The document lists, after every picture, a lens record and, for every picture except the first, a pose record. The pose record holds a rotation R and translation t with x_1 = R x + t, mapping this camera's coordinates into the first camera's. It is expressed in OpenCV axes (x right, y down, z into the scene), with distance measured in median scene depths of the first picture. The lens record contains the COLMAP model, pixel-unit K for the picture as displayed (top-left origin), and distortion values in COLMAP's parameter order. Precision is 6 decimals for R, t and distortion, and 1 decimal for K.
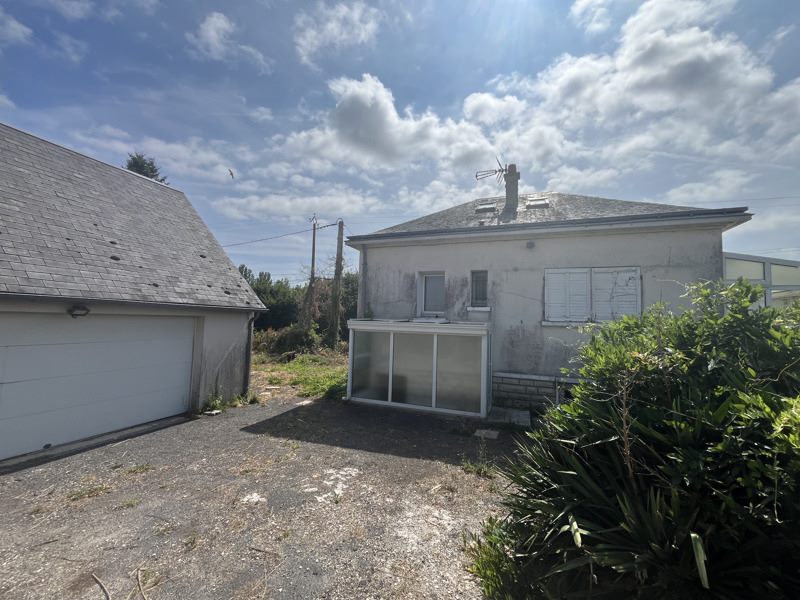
lens RADIAL K [[325.4, 0, 400.0], [0, 325.4, 300.0], [0, 0, 1]] dist [0.000104, 0.000122]
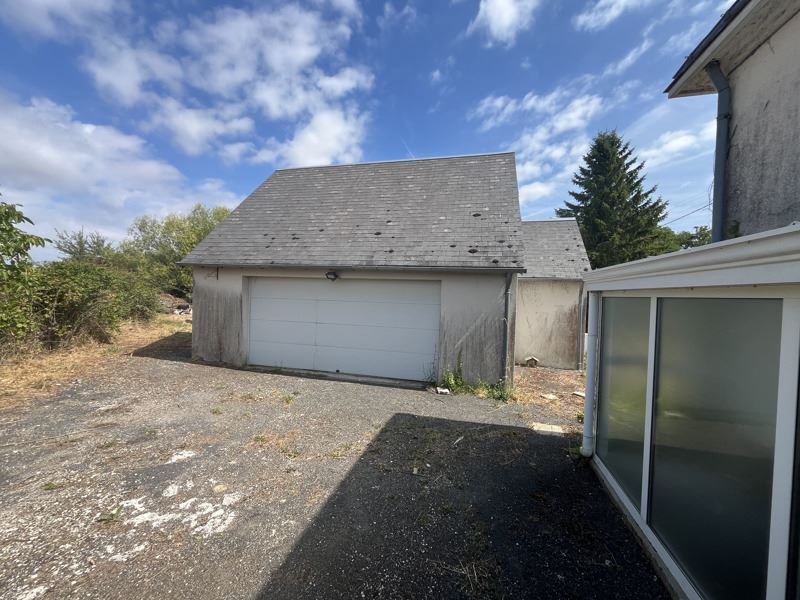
lens RADIAL K [[325.4, 0, 400.0], [0, 325.4, 300.0], [0, 0, 1]] dist [0.000104, 0.000122]
pose [[0.104649, -0.004811, -0.994498, 0.369383], [0.032347, 0.999476, -0.001431, 0.138107], [0.993983, -0.032019, 0.104750, 1.083146]]
